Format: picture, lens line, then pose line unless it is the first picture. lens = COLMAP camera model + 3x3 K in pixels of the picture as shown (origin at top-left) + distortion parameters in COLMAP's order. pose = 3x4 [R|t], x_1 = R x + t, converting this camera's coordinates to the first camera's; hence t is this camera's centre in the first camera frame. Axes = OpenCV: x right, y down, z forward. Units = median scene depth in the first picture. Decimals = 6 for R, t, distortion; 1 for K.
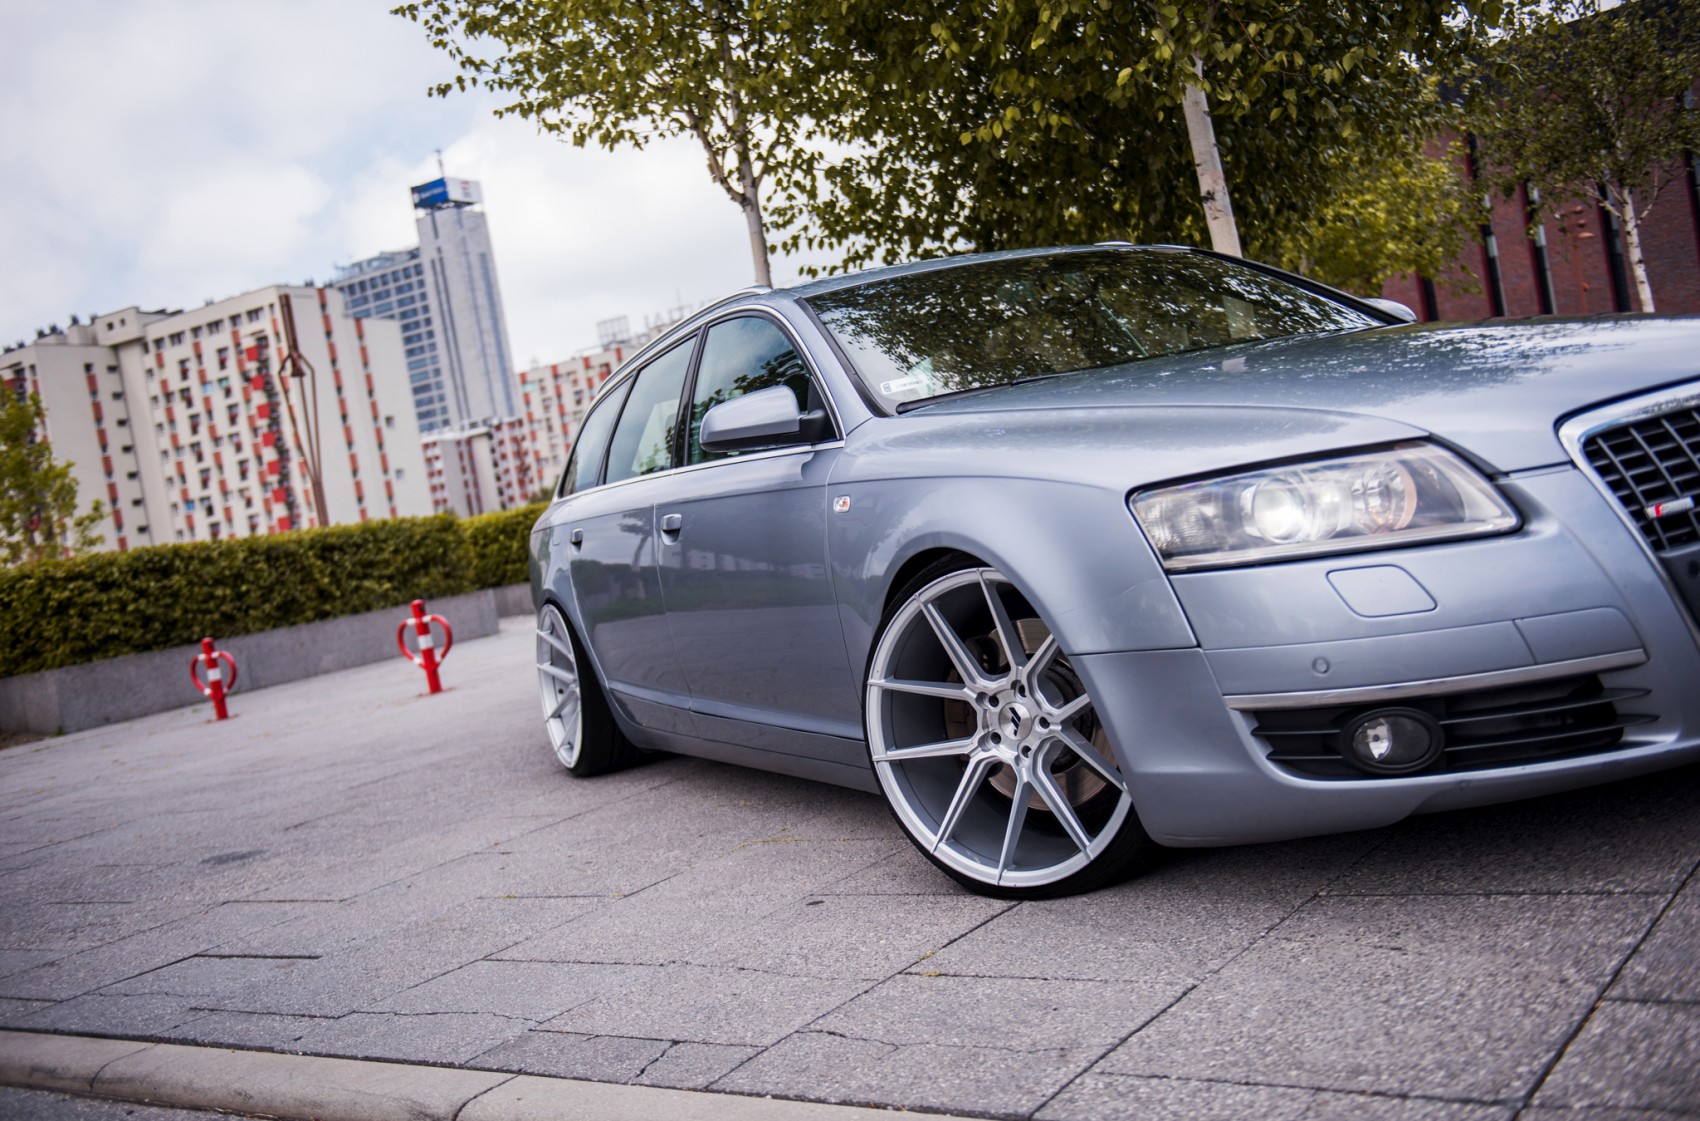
lens RADIAL K [[1680.2, 0, 856.9], [0, 1680.2, 500.7], [0, 0, 1]] dist [0.015743, 0.010246]
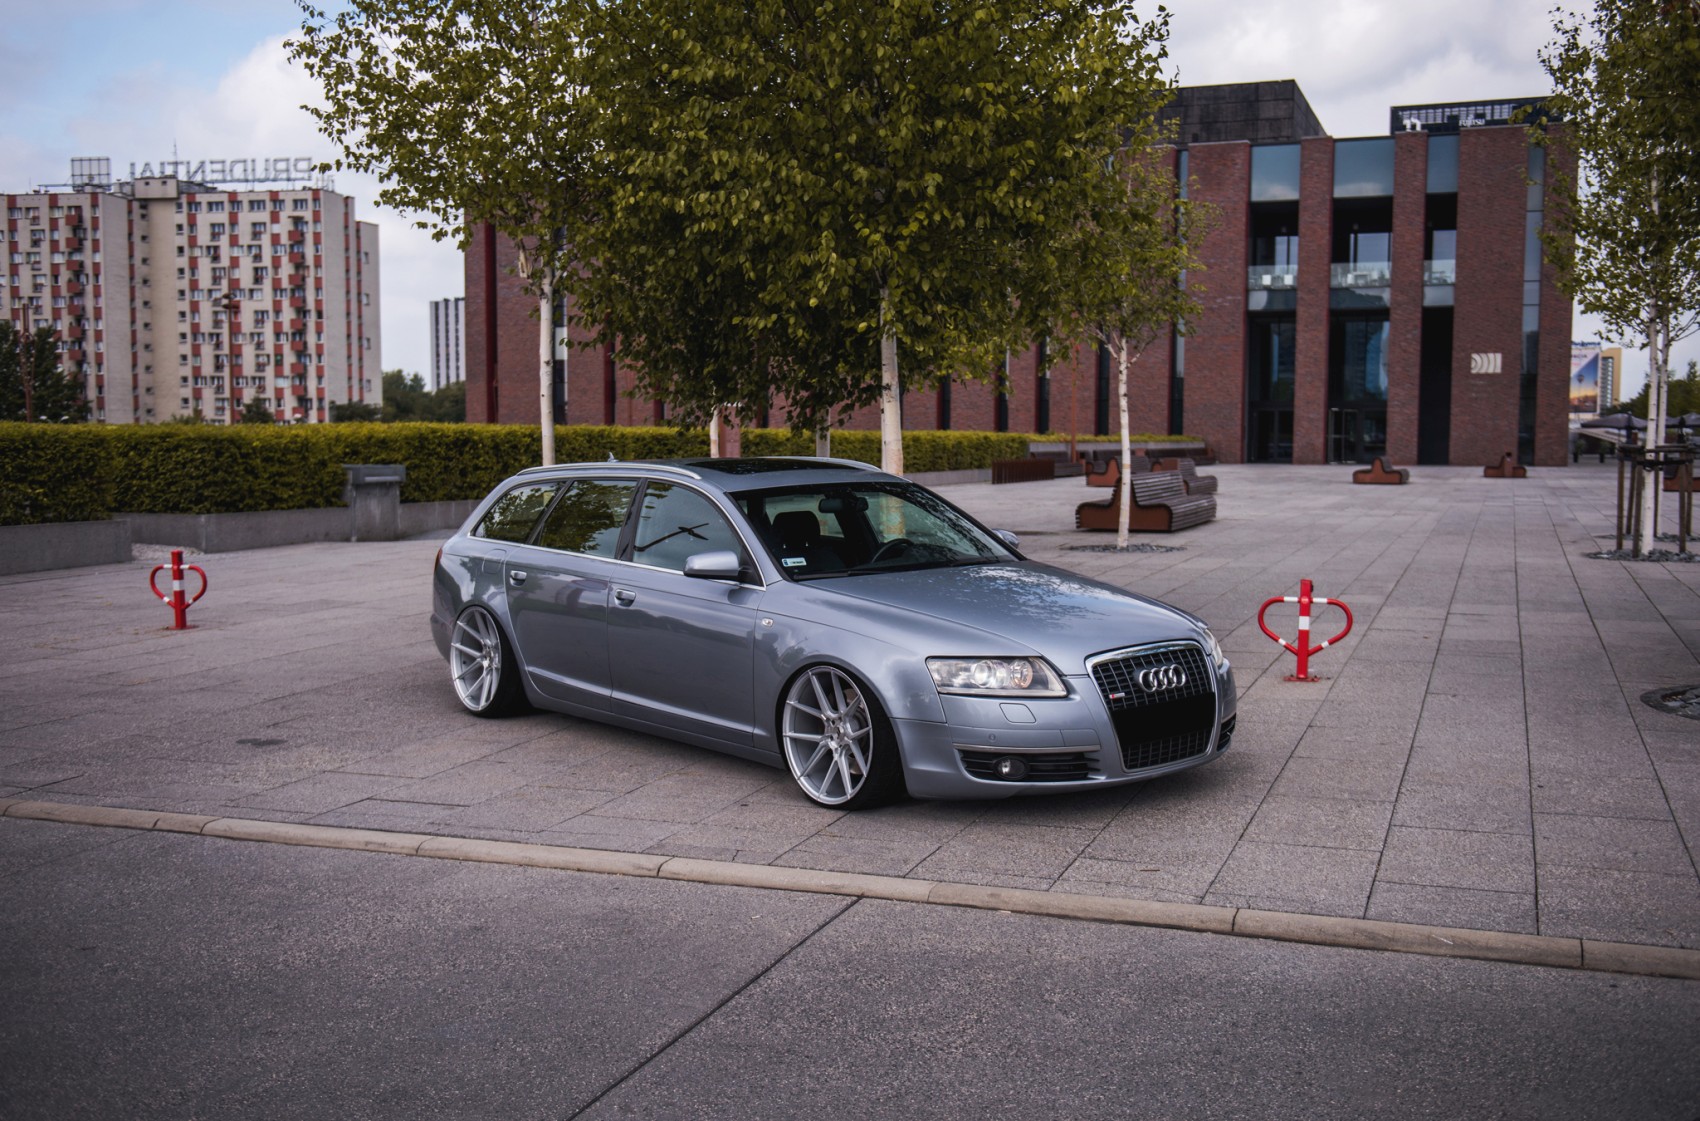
lens RADIAL K [[1696.7, 0, 900.1], [0, 1696.7, 566.0], [0, 0, 1]] dist [-0.004804, 0.004607]
pose [[0.936341, 0.138449, 0.322641, -0.125682], [-0.160327, 0.986165, 0.042112, -0.042583], [-0.312347, -0.091159, 0.945584, -0.242560]]
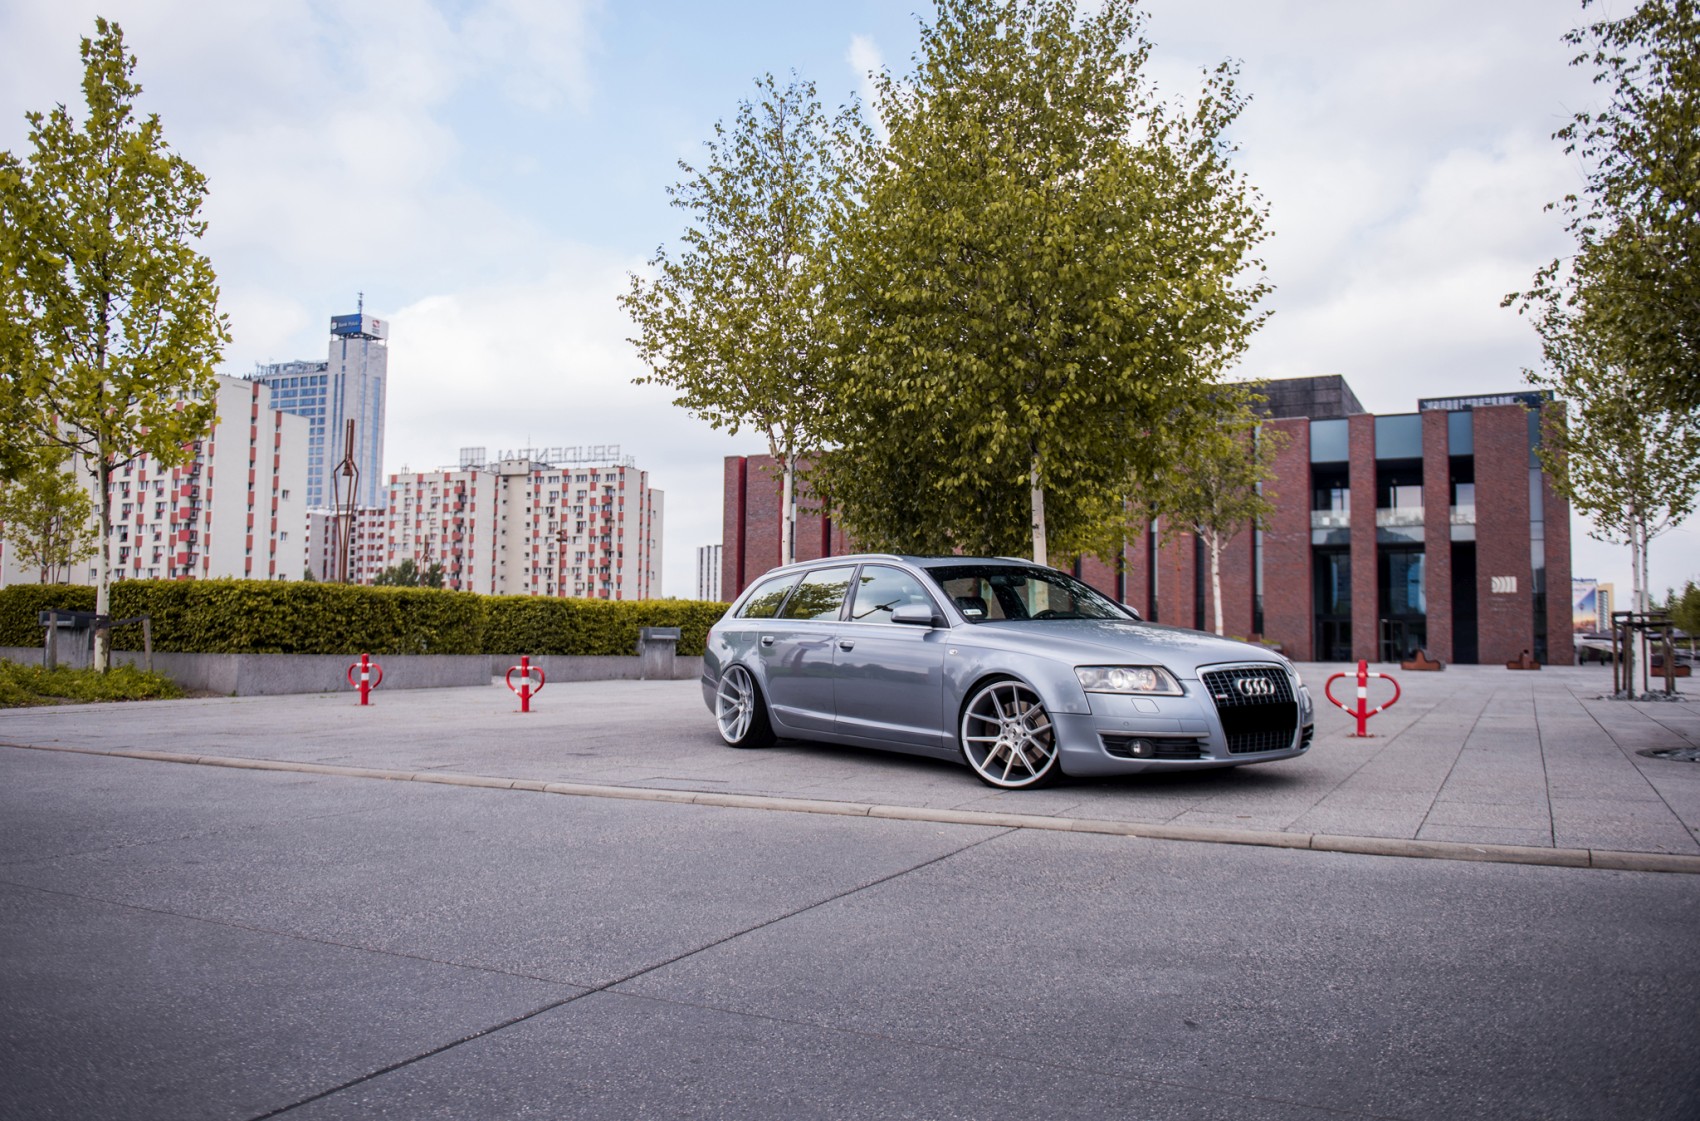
lens RADIAL K [[1274.5, 0, 846.9], [0, 1274.5, 546.9], [0, 0, 1]] dist [-0.007429, -0.136736]
pose [[0.971095, 0.182322, 0.154057, -0.124020], [-0.170899, 0.981658, -0.084504, 0.009172], [-0.166638, 0.055734, 0.984442, -0.250729]]
